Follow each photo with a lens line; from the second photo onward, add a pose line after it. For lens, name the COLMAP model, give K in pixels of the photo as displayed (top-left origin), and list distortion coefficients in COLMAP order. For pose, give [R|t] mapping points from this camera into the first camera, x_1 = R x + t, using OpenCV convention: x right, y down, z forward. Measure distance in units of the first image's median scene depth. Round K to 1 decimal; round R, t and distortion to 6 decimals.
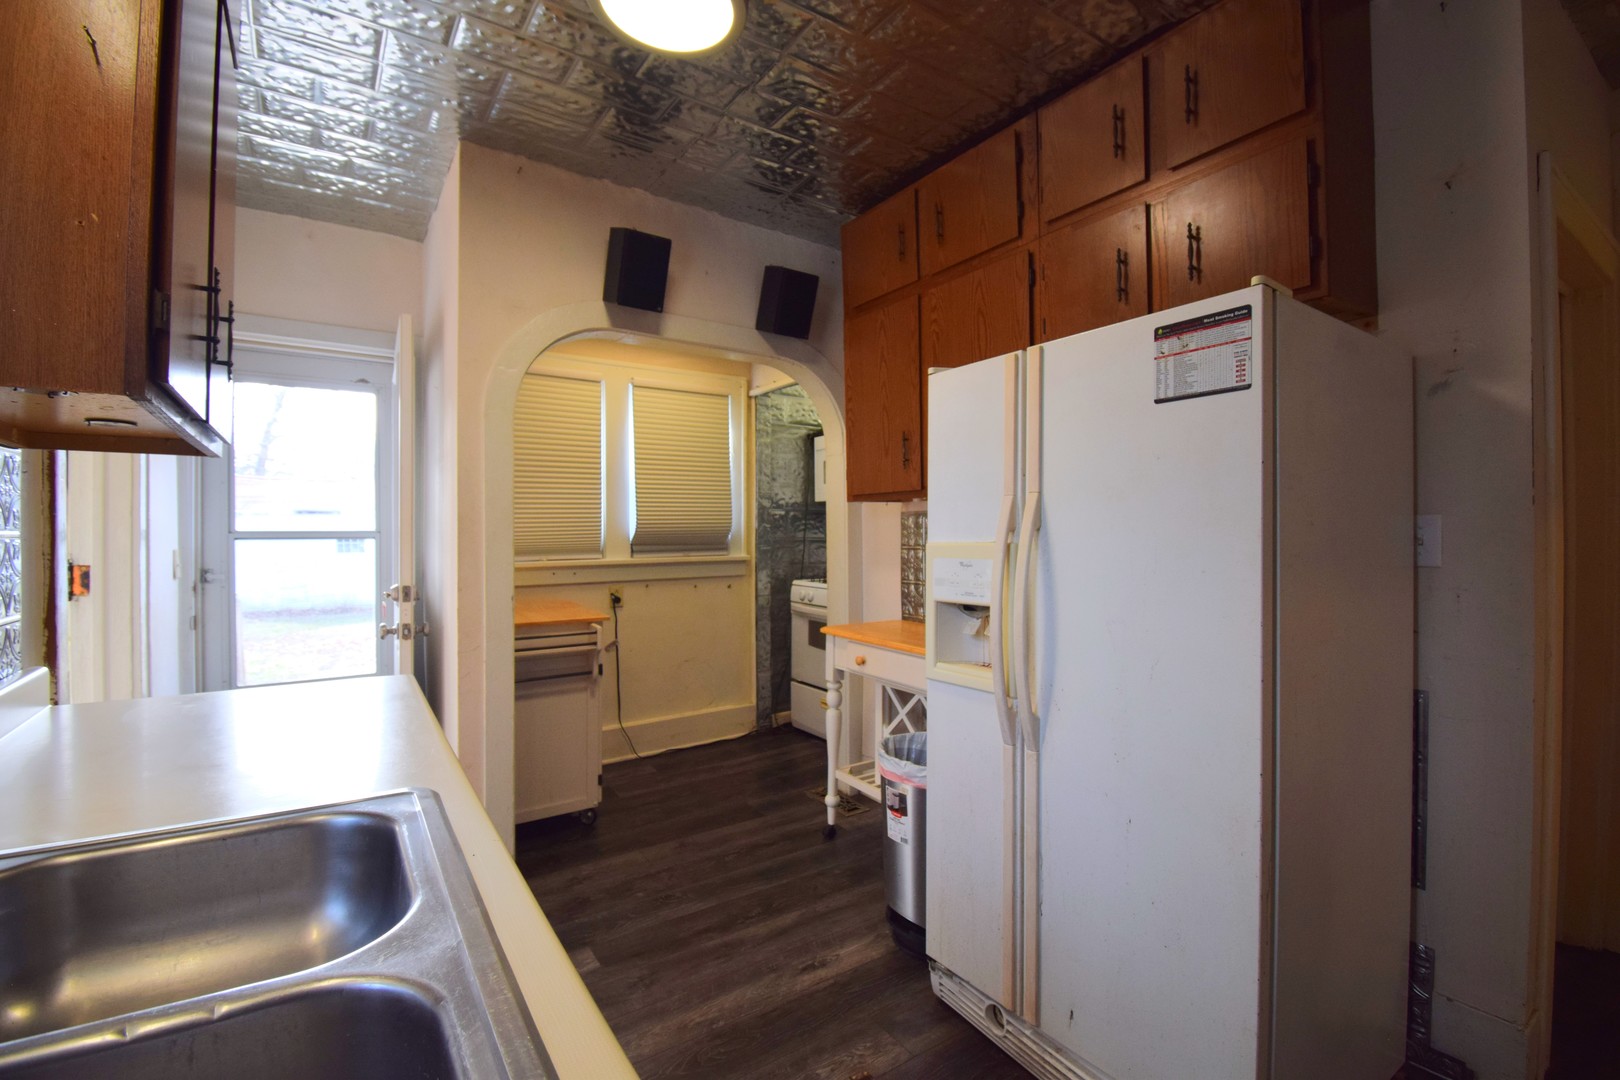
lens RADIAL K [[723.4, 0, 814.0], [0, 723.4, 536.5], [0, 0, 1]] dist [-0.001686, -0.000800]
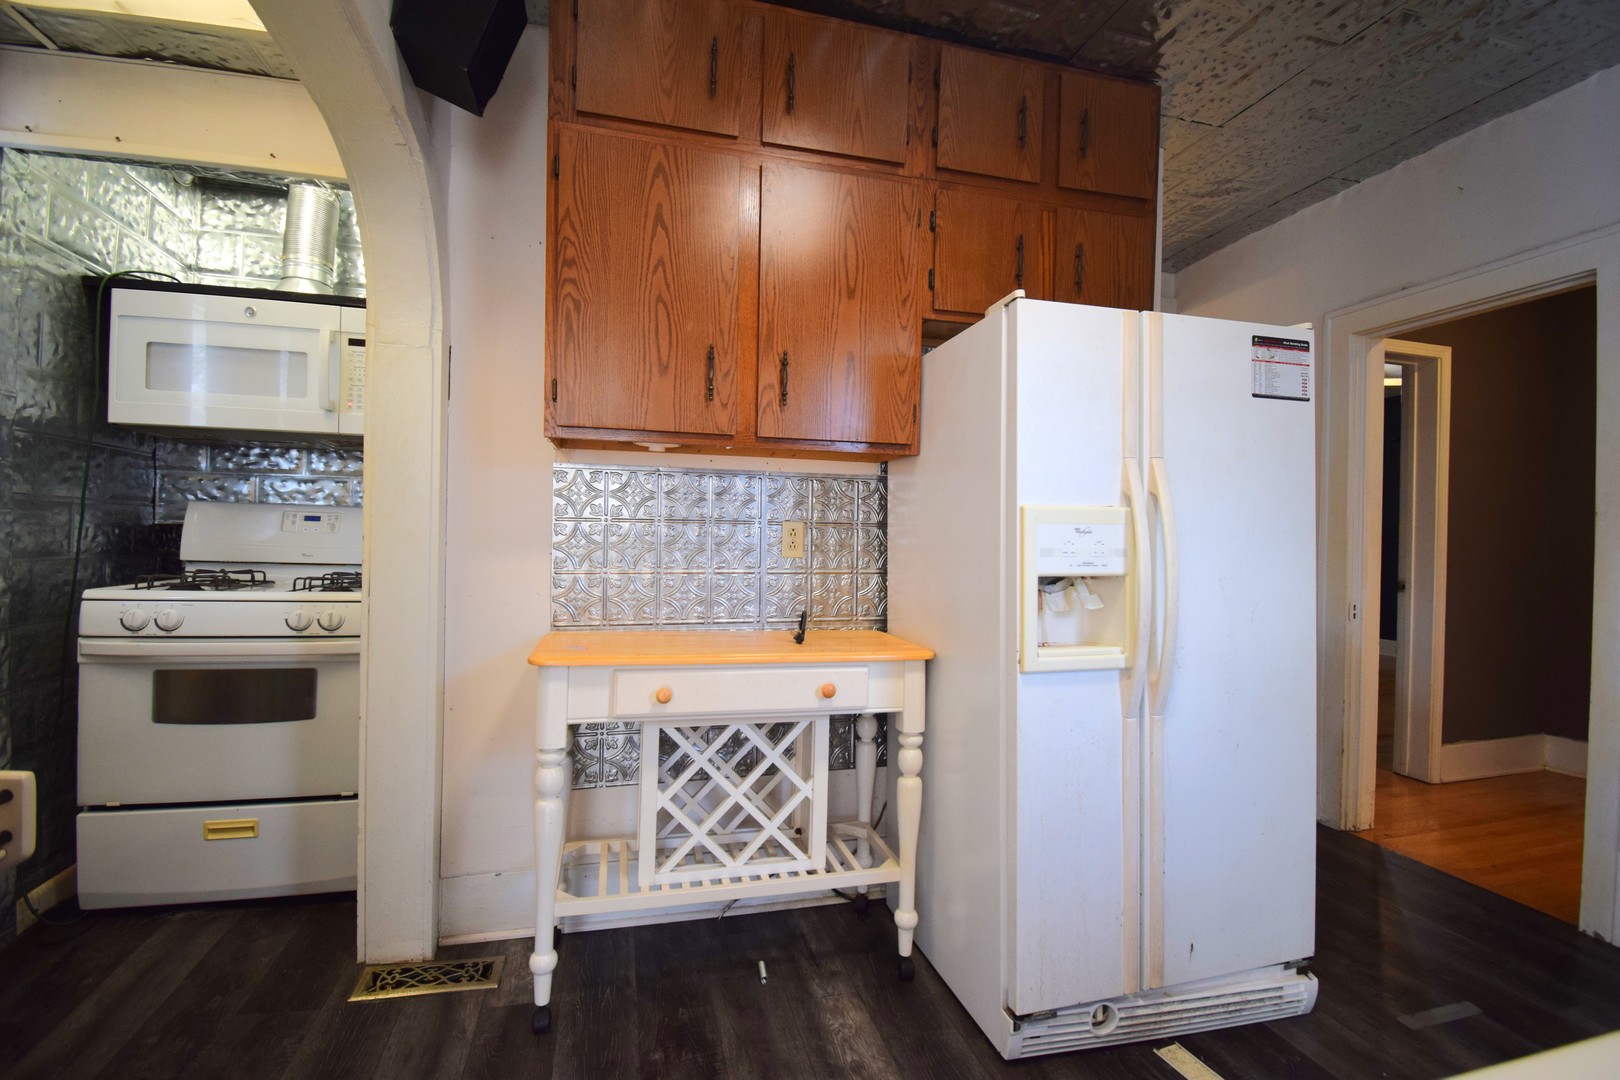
lens RADIAL K [[723.4, 0, 808.7], [0, 723.4, 530.5], [0, 0, 1]] dist [-0.001686, -0.000800]
pose [[0.330488, 0.009254, 0.943765, -0.500293], [-0.014371, 0.999885, -0.004772, 0.032060], [-0.943701, -0.011986, 0.330583, 0.699379]]
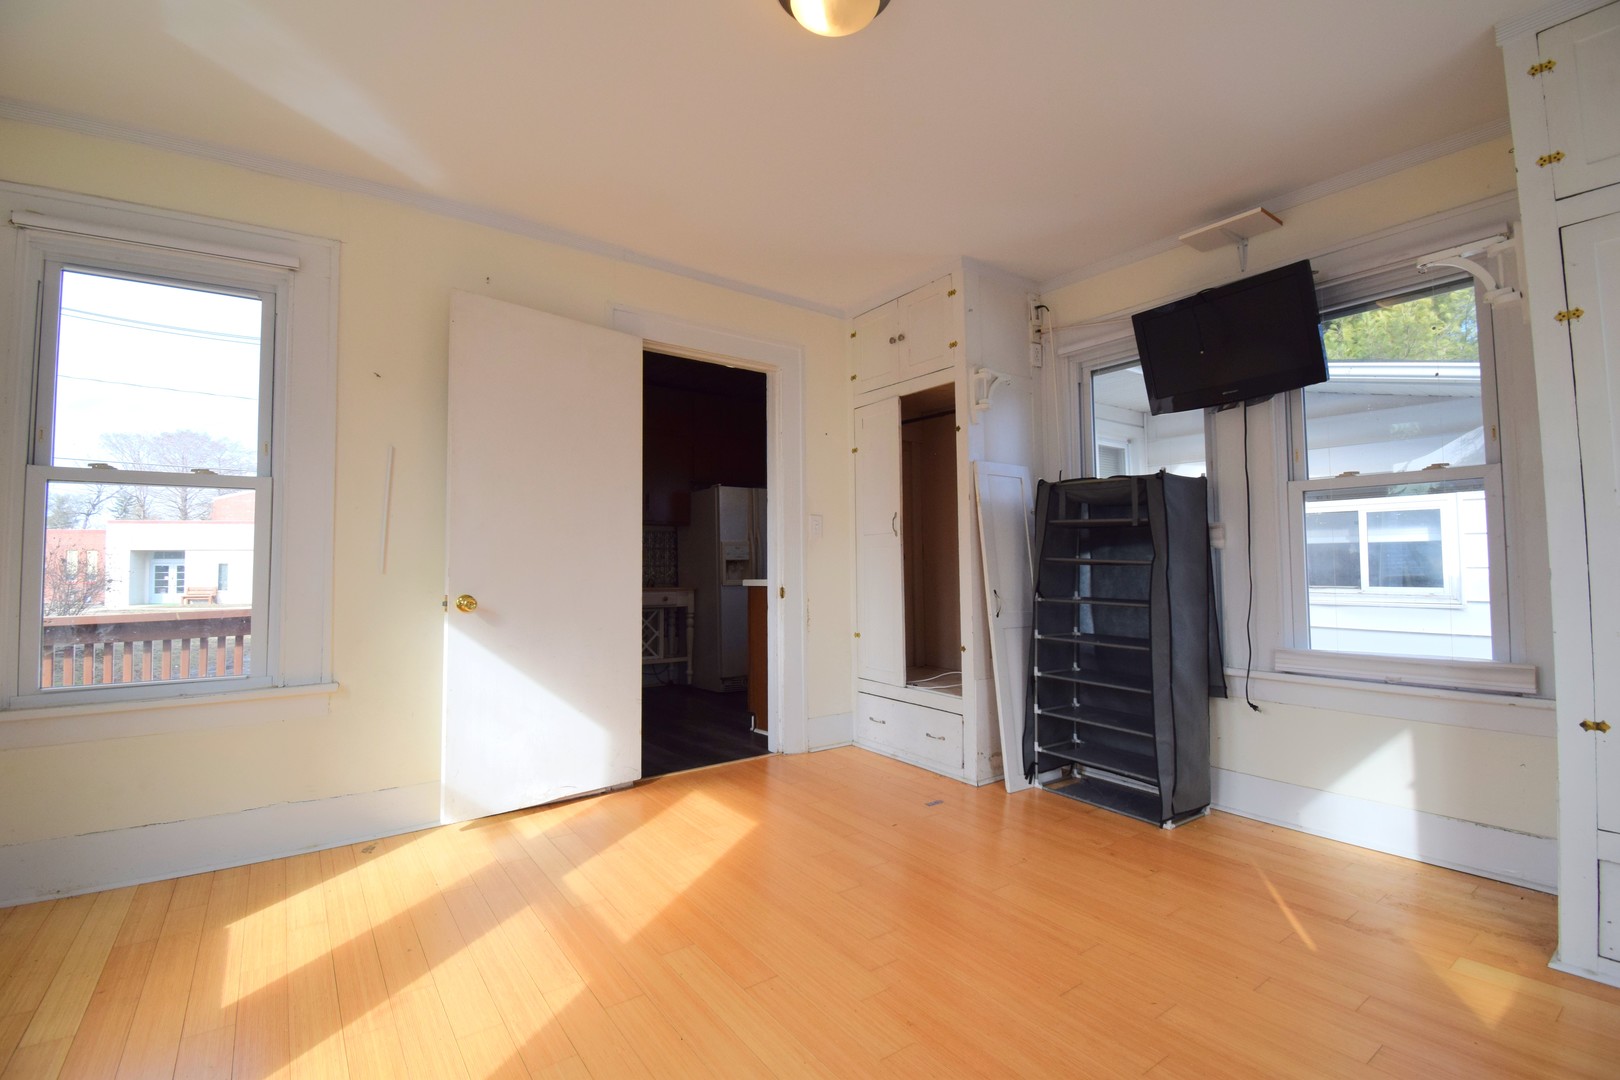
lens RADIAL K [[723.4, 0, 812.6], [0, 723.4, 539.5], [0, 0, 1]] dist [-0.001686, -0.000800]
pose [[-0.034350, 0.045221, 0.998386, -1.965661], [0.013948, 0.998900, -0.044764, 0.097640], [-0.999313, 0.012387, -0.034943, 0.542892]]
